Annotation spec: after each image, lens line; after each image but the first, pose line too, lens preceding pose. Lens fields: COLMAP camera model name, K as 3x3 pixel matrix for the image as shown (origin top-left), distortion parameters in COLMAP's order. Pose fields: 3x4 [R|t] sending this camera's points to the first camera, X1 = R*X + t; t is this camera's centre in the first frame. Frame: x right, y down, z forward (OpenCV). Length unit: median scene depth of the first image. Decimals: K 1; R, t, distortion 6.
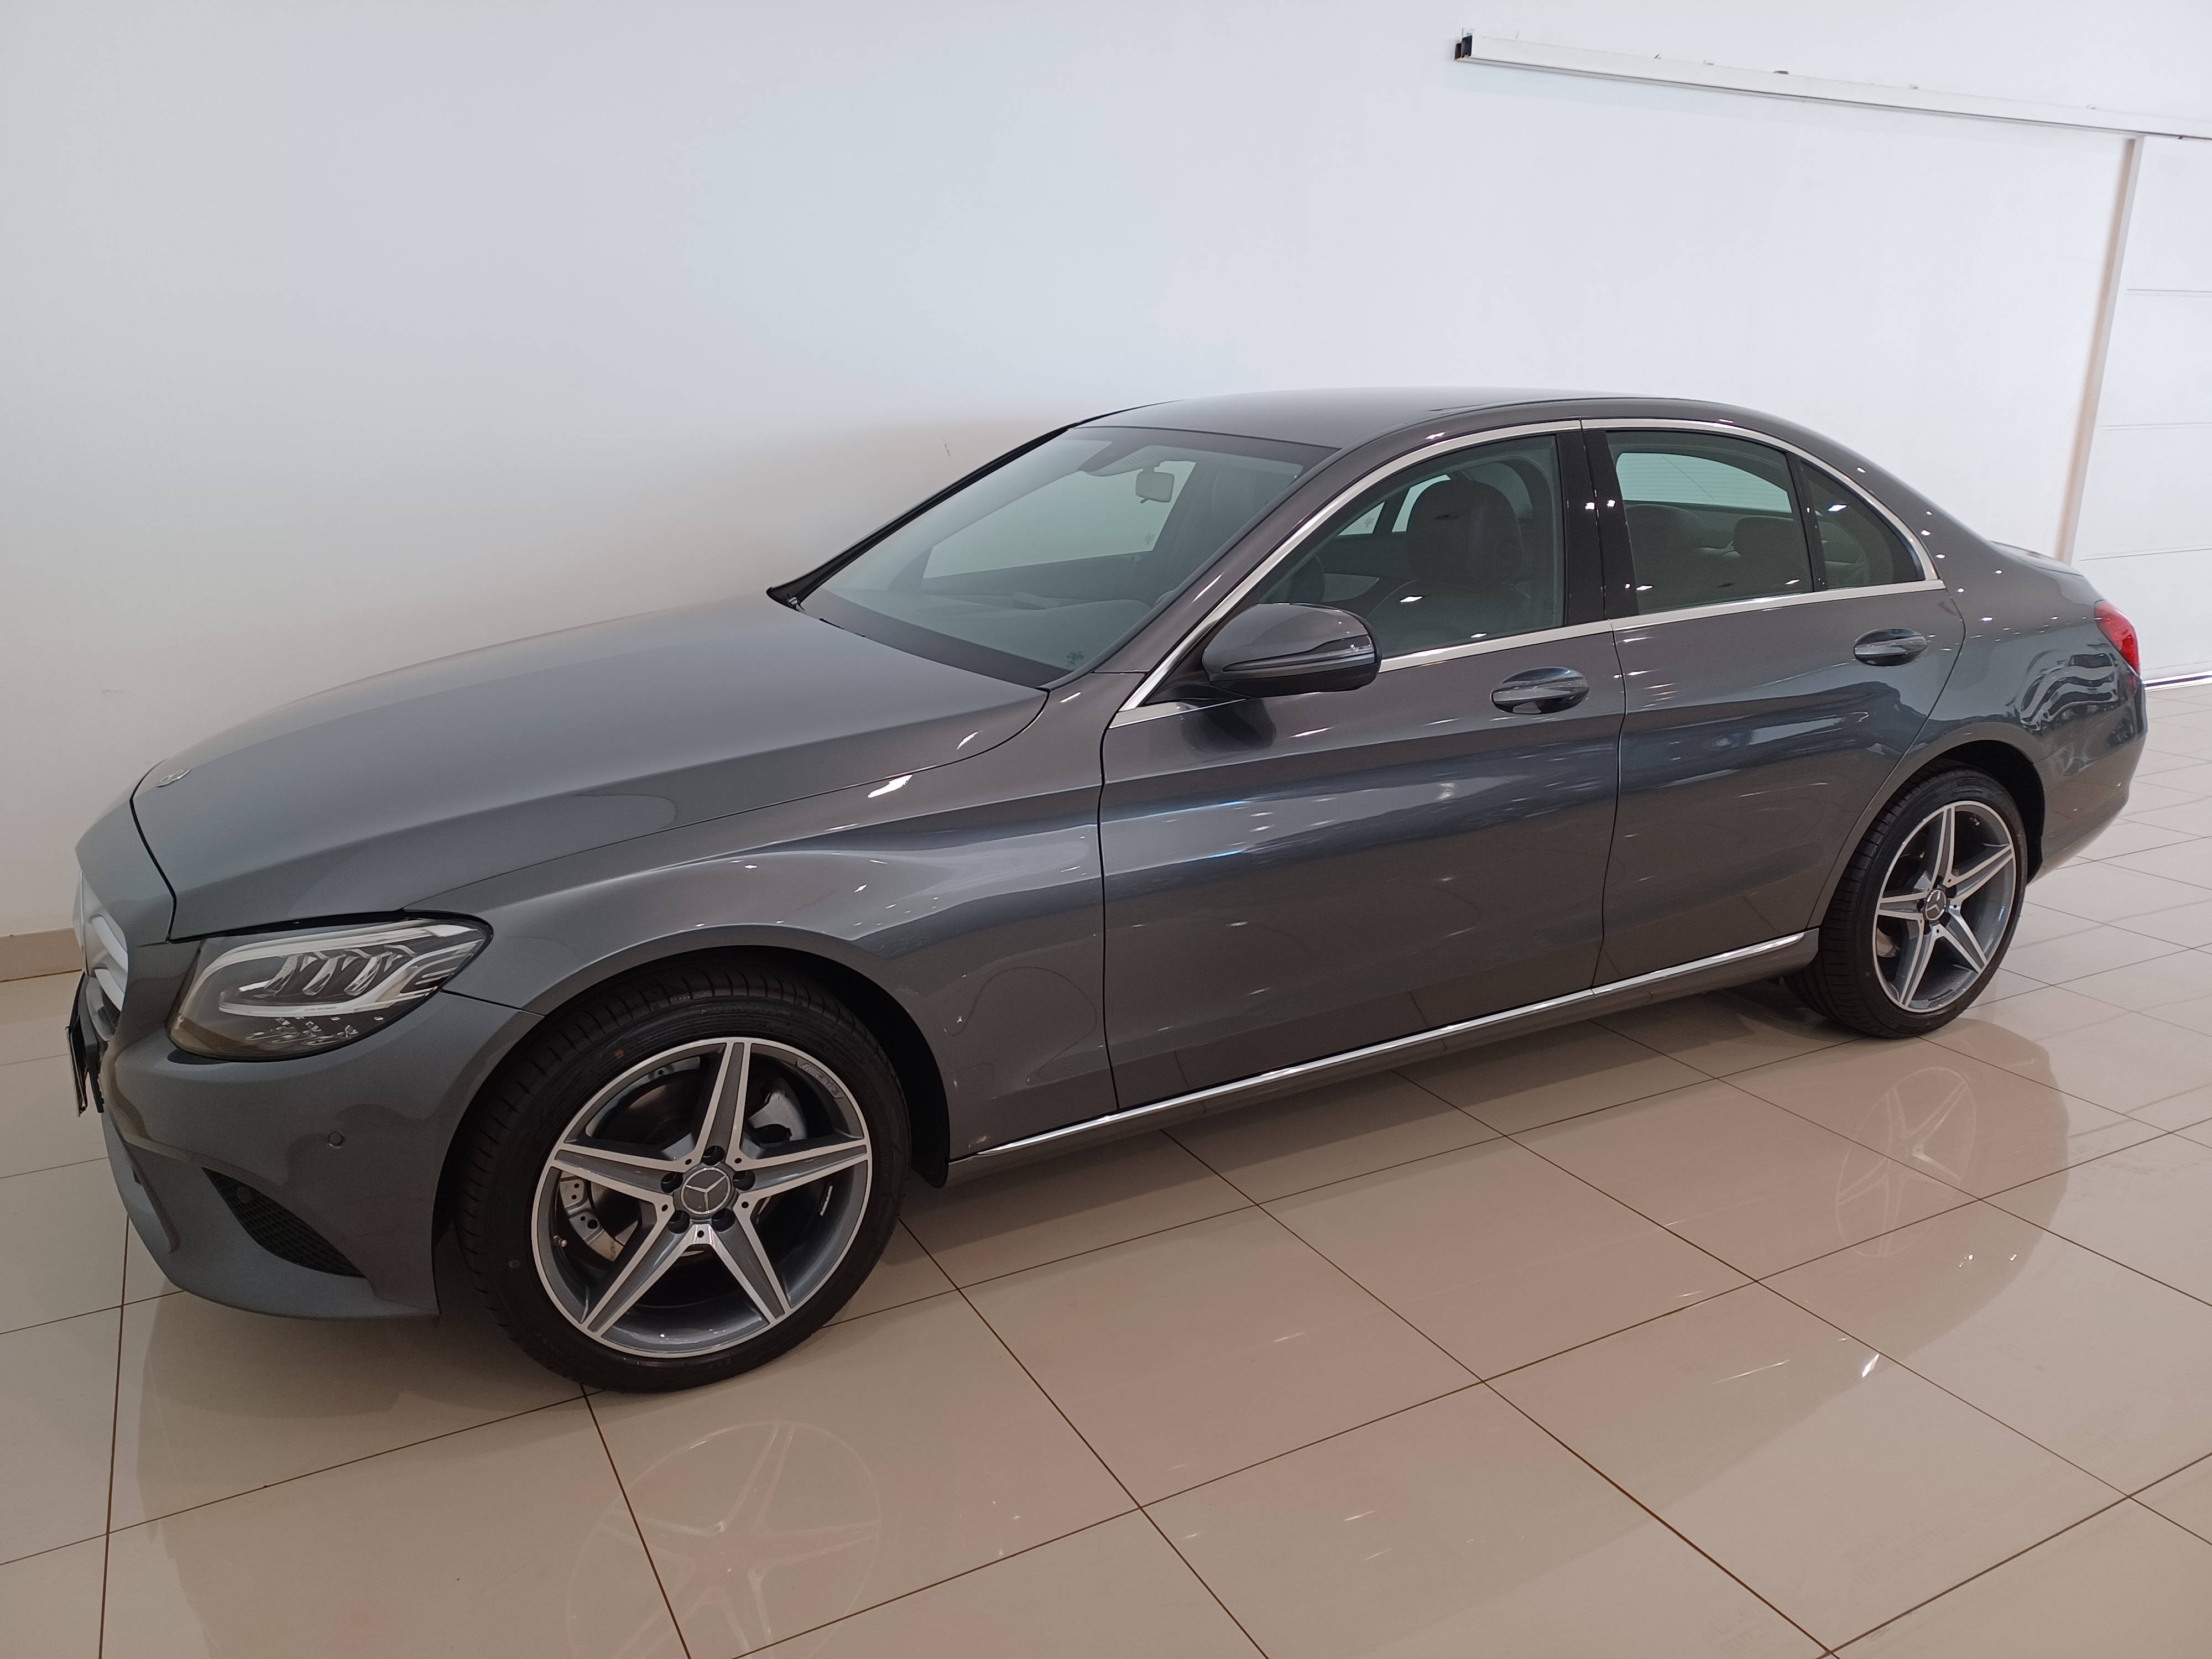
lens RADIAL K [[1599.7, 0, 1026.3], [0, 1599.7, 839.0], [0, 0, 1]] dist [0.006122, -0.007399]
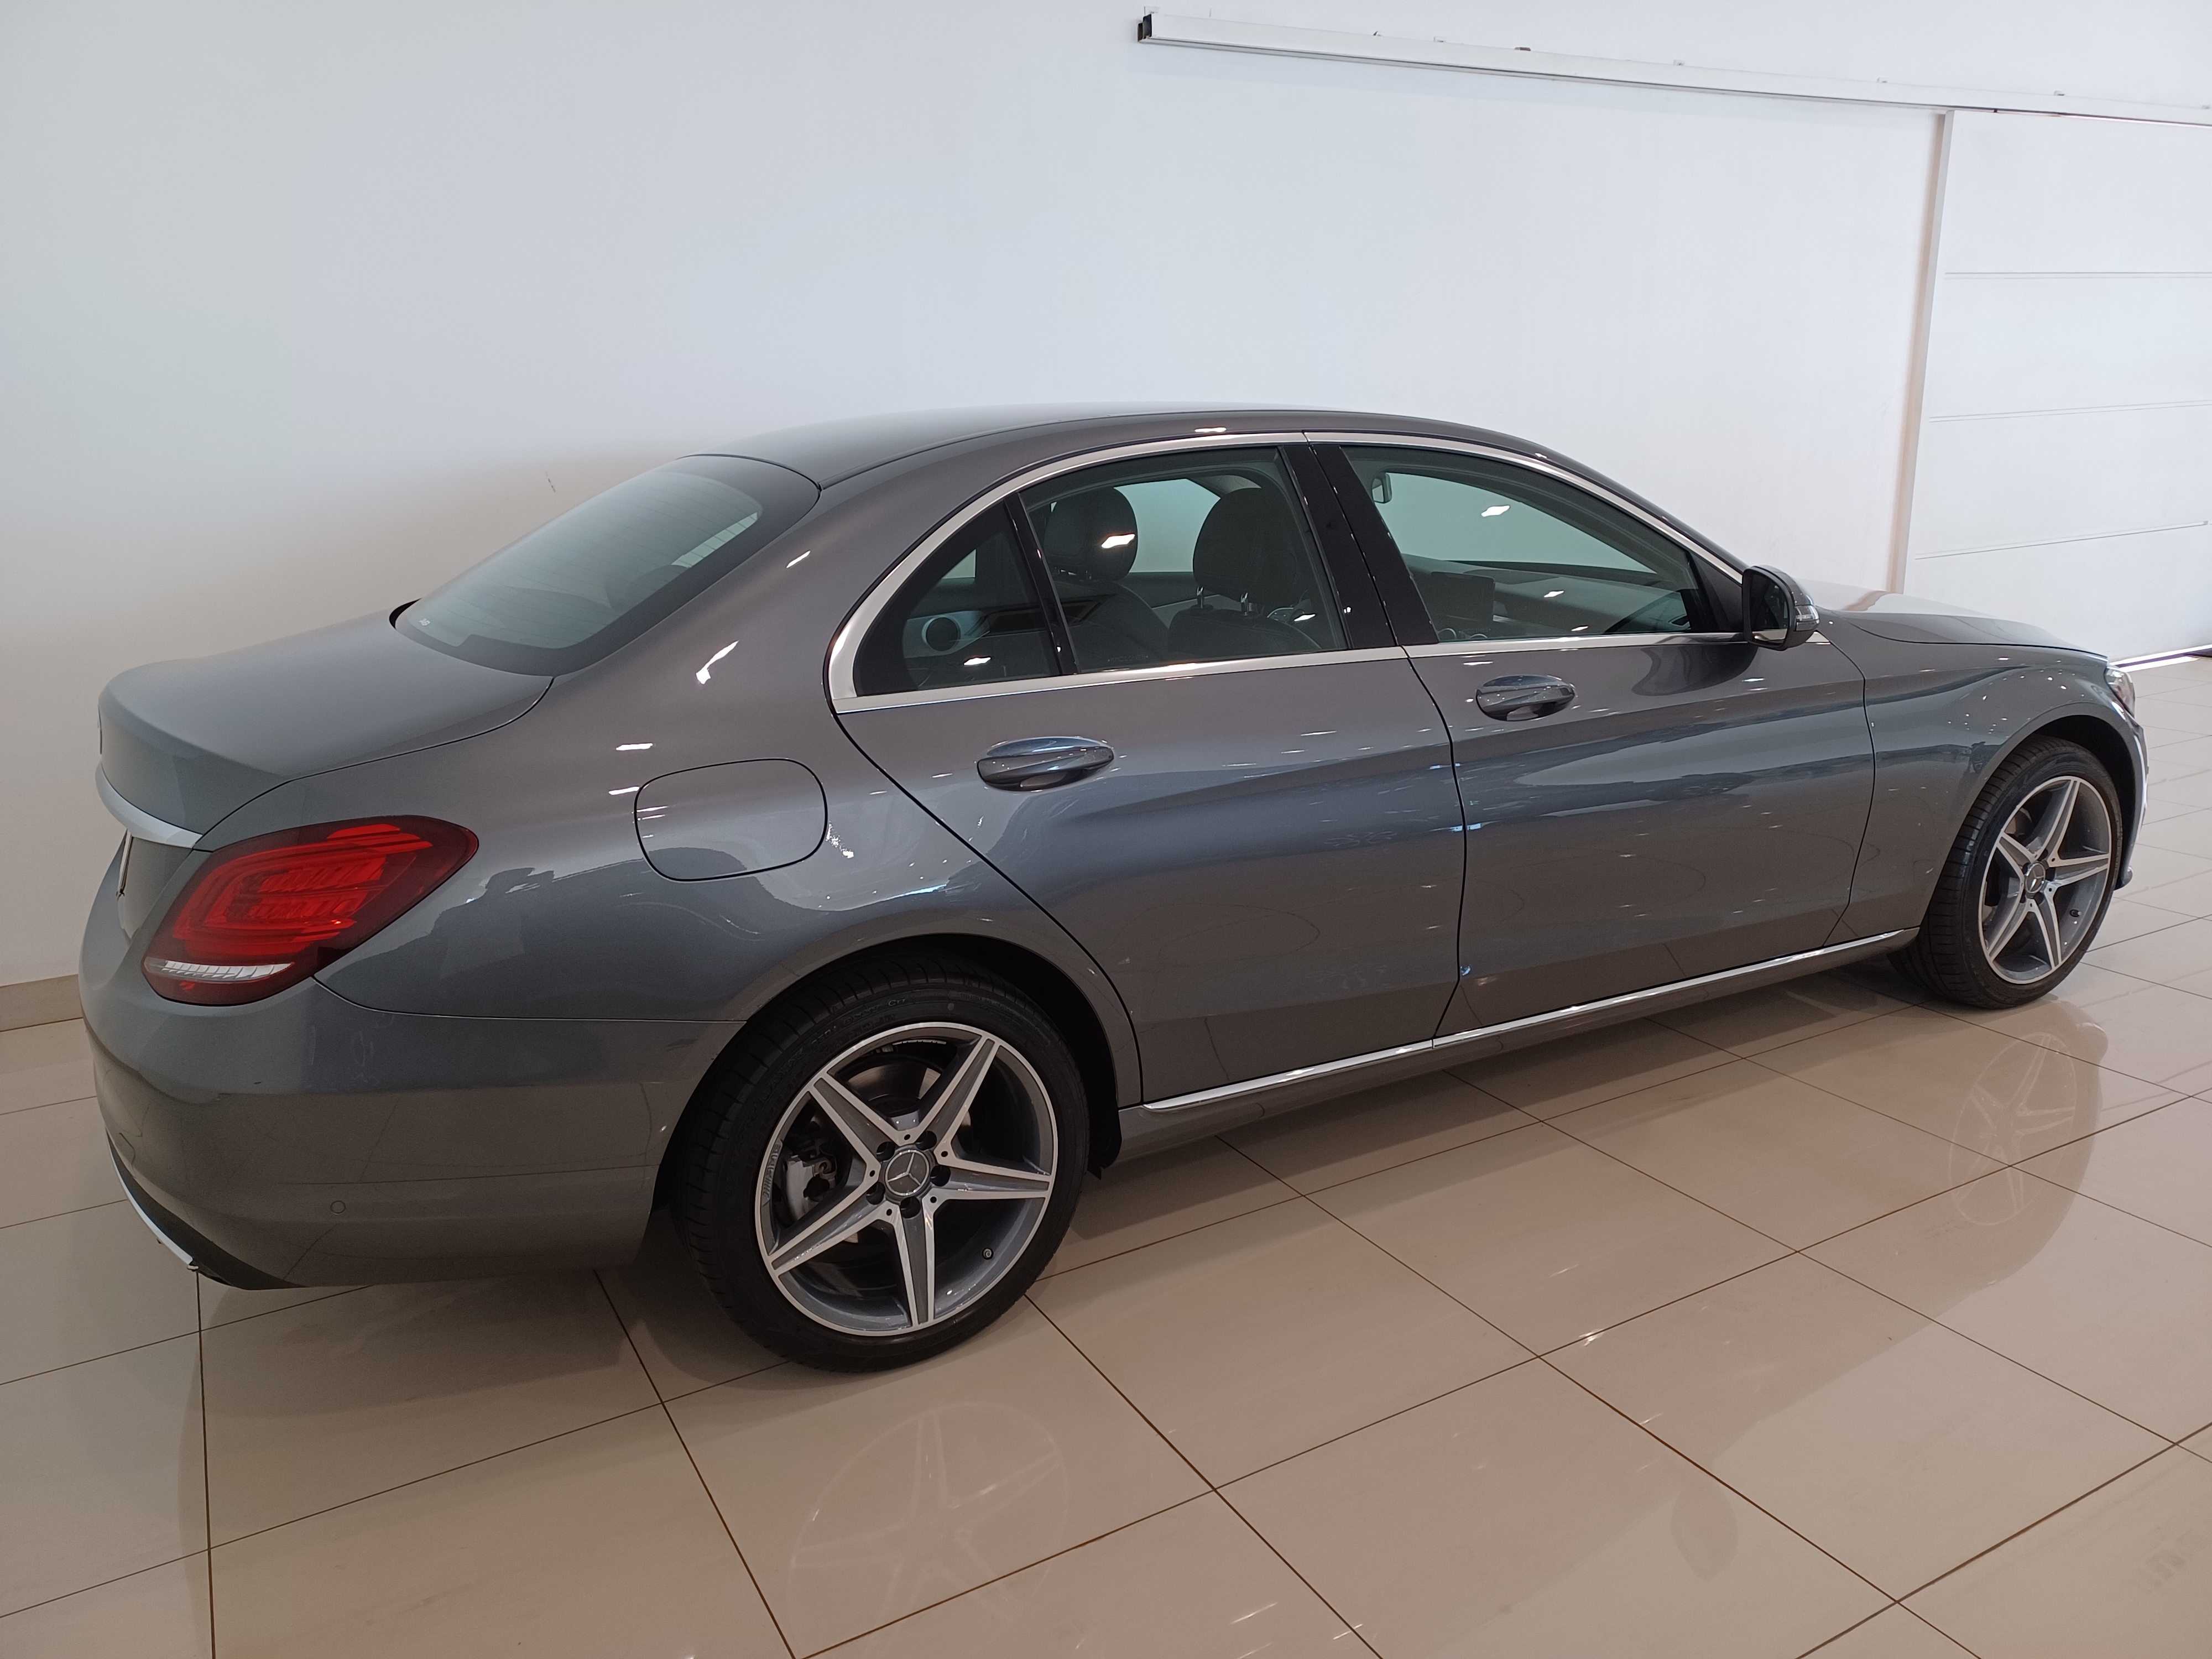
lens RADIAL K [[1626.9, 0, 1106.0], [0, 1626.9, 829.5], [0, 0, 1]] dist [-0.005621, 0.003478]
pose [[0.998416, -0.042463, 0.036899, 0.170930], [0.043164, 0.998898, -0.018422, -0.023594], [-0.036076, 0.019986, 0.999149, 0.082712]]
